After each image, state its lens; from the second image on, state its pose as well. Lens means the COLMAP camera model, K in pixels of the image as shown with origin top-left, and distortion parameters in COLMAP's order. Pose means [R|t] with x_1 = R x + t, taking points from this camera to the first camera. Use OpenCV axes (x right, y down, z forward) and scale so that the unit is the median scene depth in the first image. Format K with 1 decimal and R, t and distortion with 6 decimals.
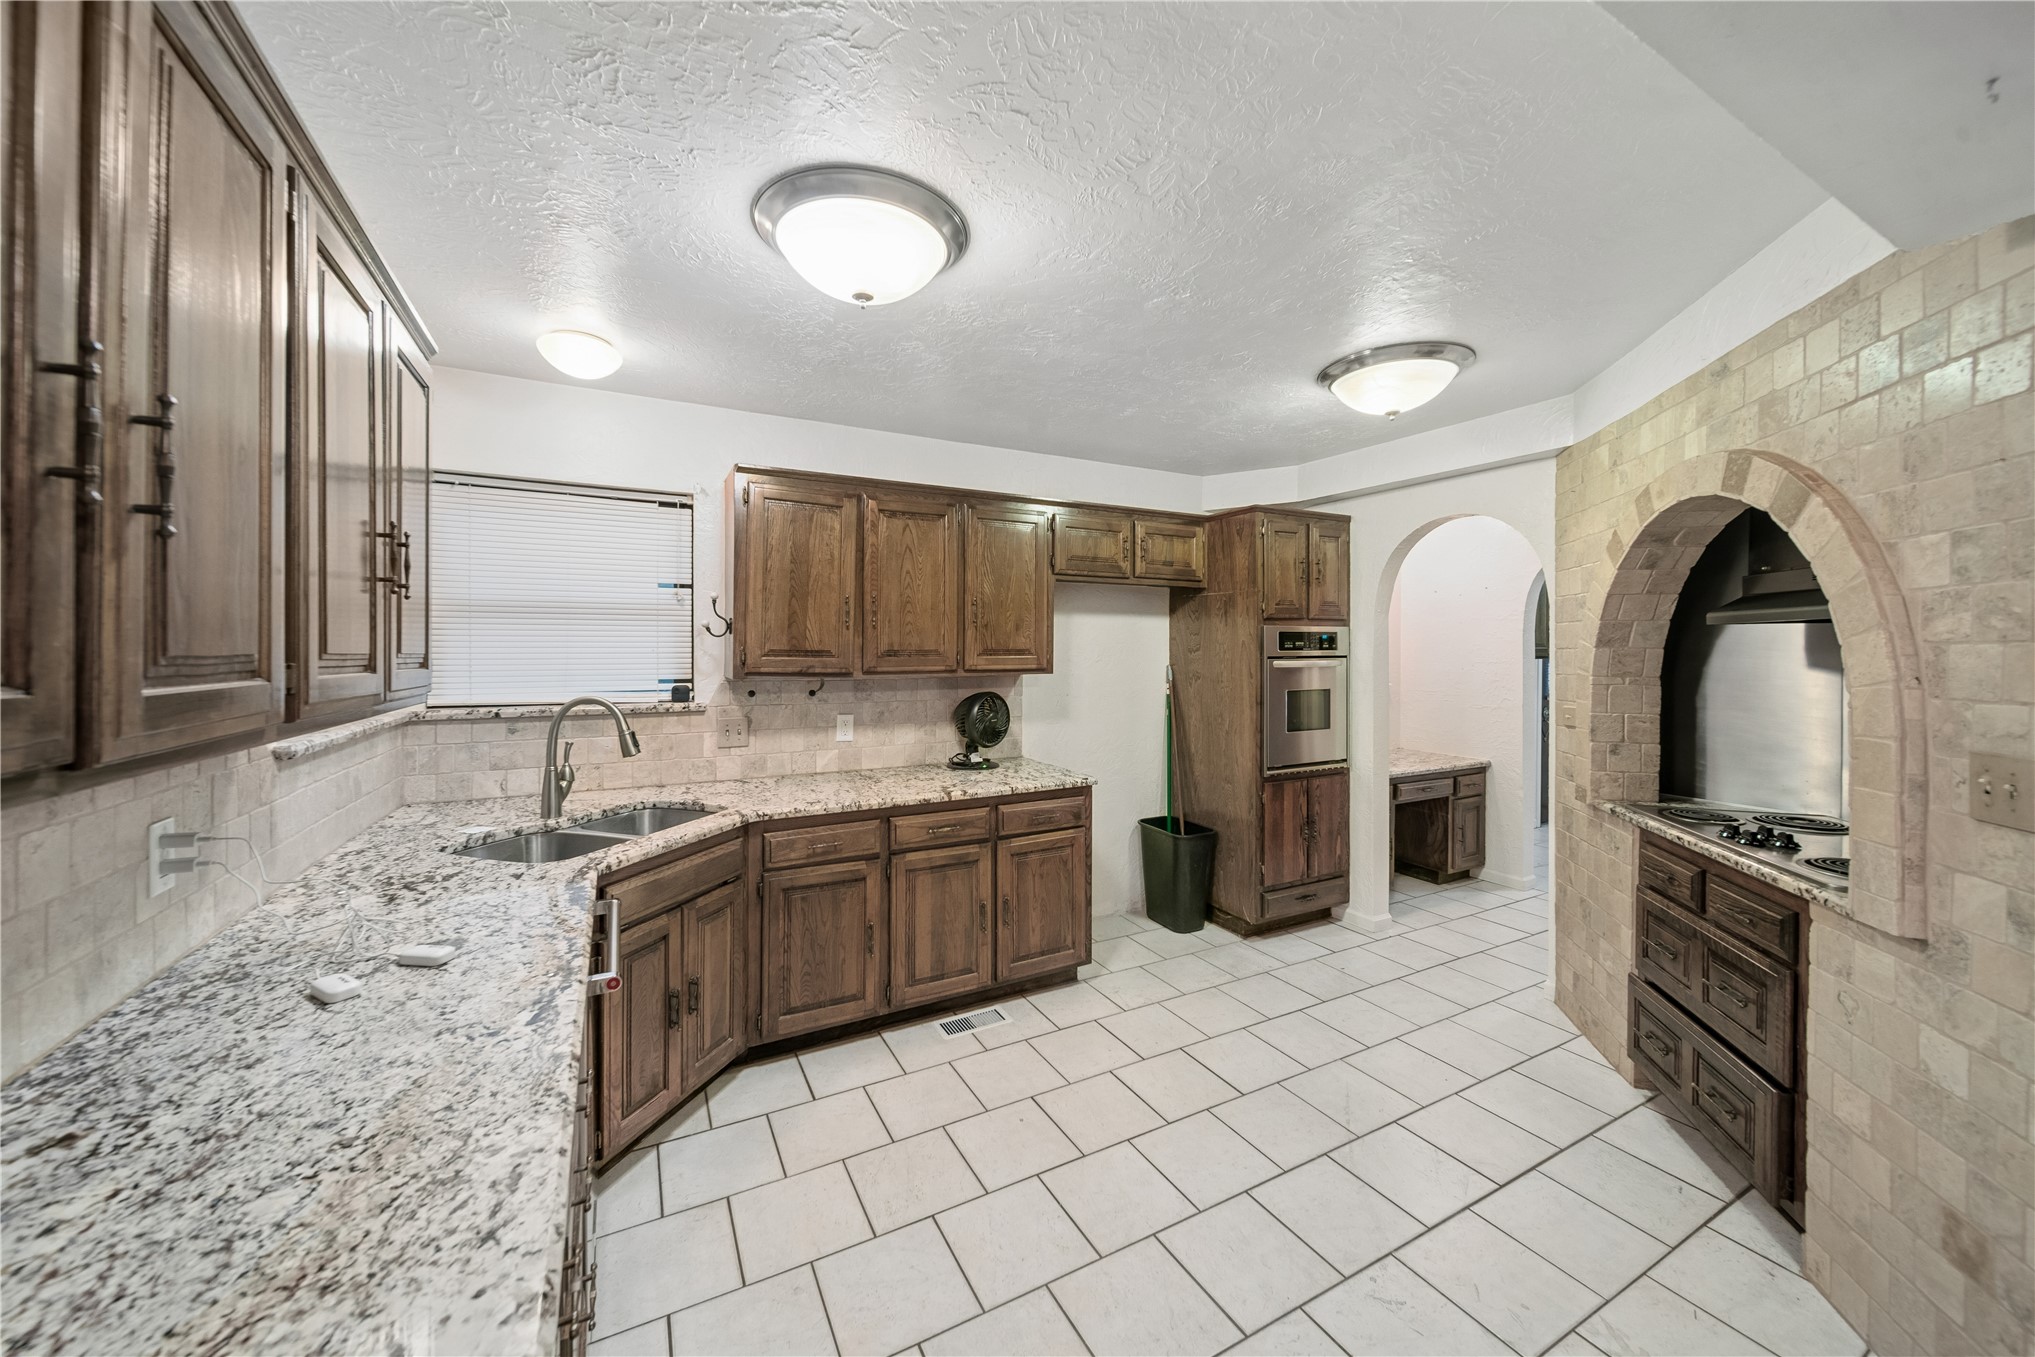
lens RADIAL K [[732.2, 0, 1007.8], [0, 732.2, 648.9], [0, 0, 1]] dist [-0.000766, -0.000096]
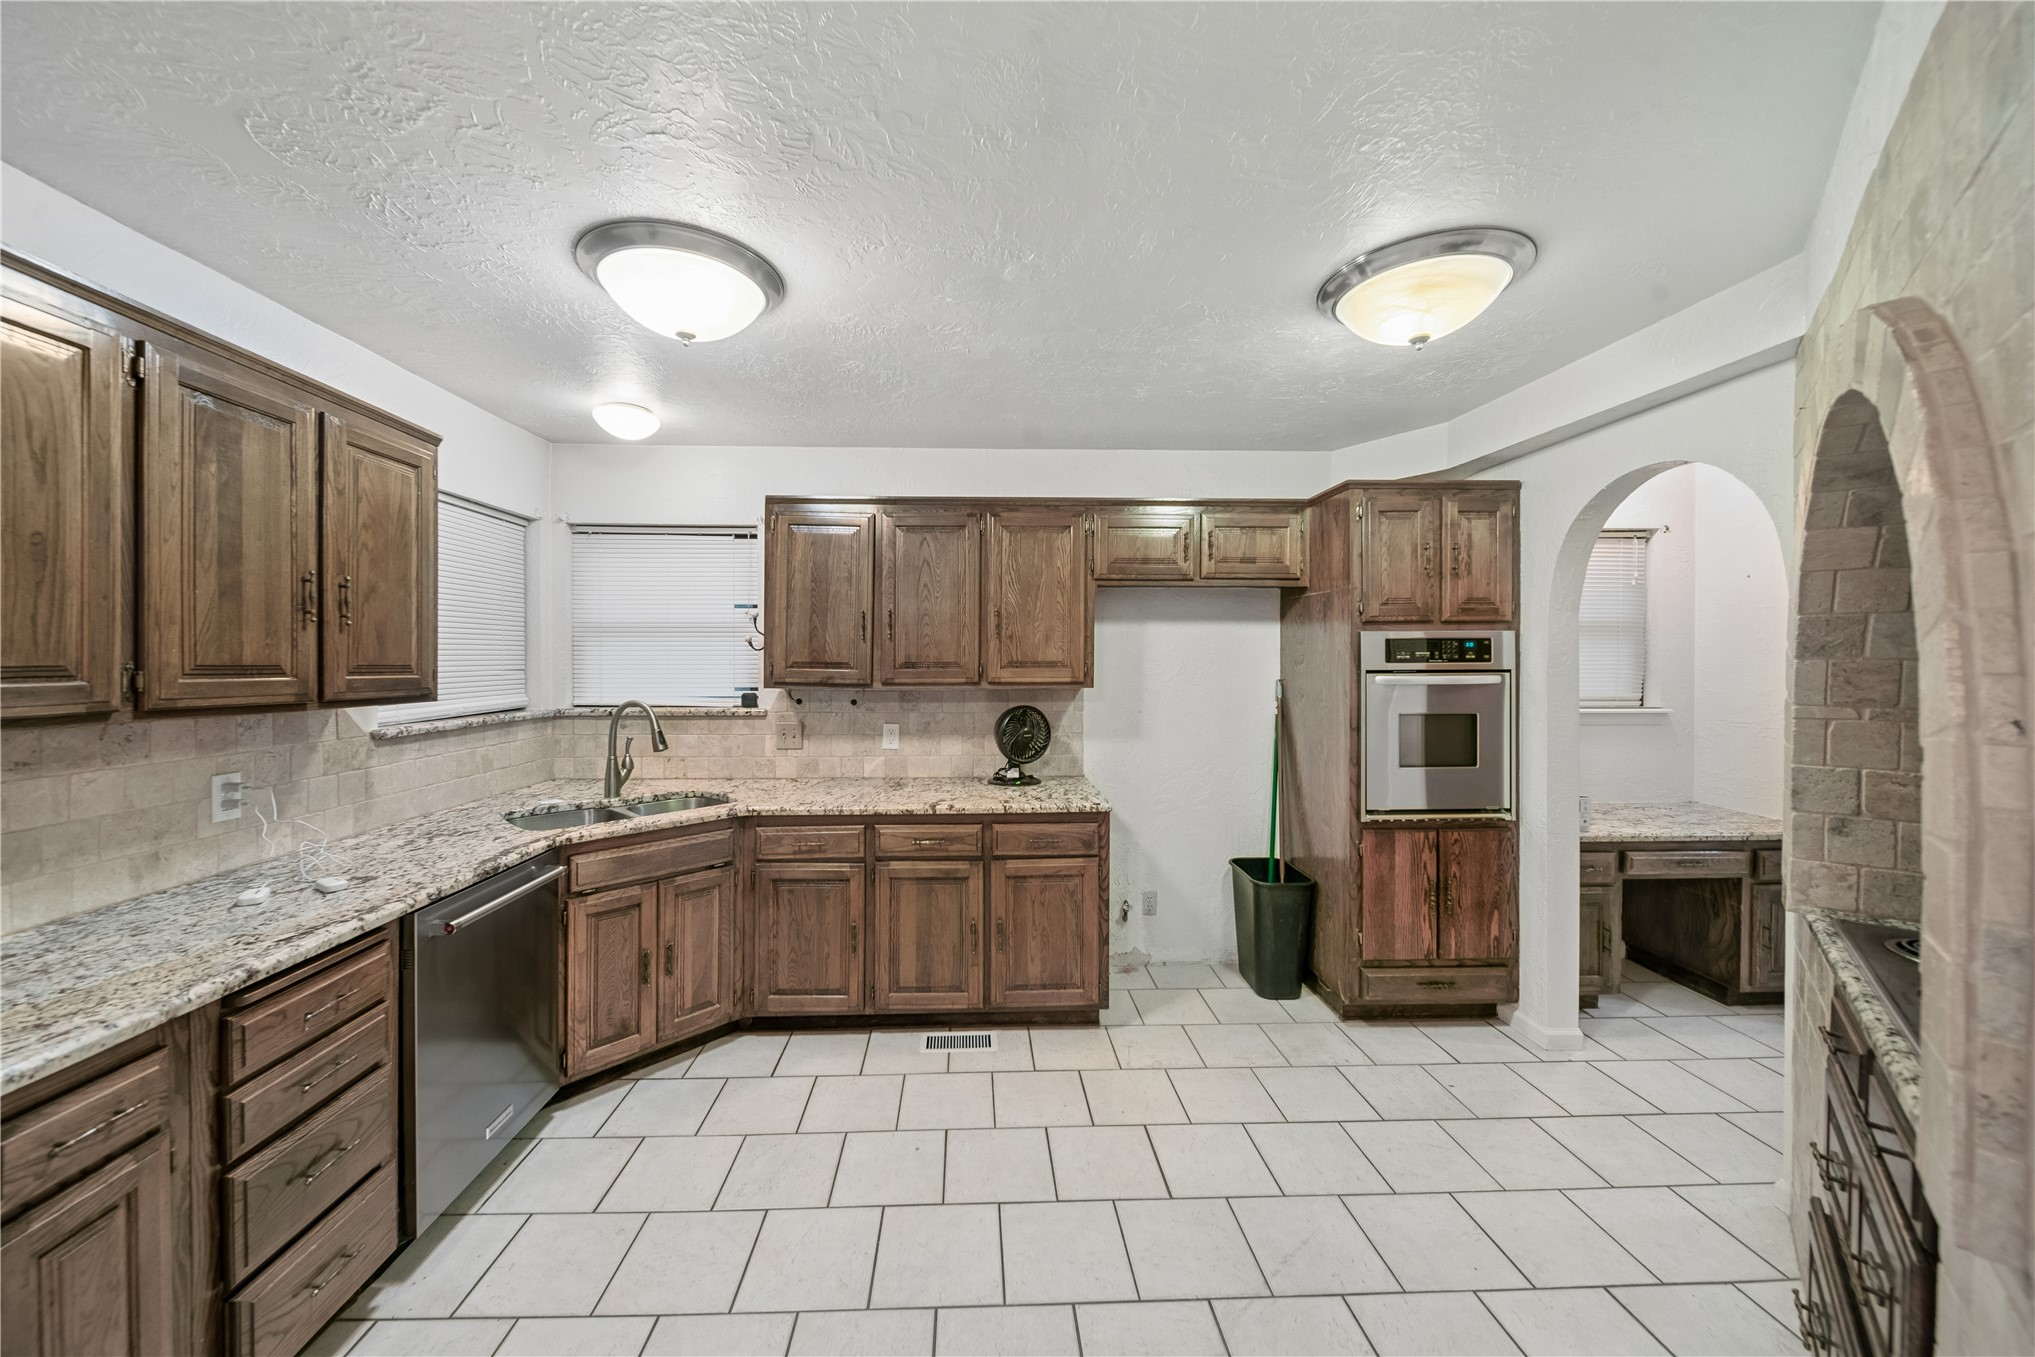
lens RADIAL K [[732.4, 0, 996.2], [0, 732.4, 661.3], [0, 0, 1]] dist [-0.002507, -0.000119]
pose [[0.900518, -0.000398, -0.434818, 0.397376], [0.000954, 0.999999, 0.001061, -0.000578], [0.434817, -0.001371, 0.900518, 0.131681]]
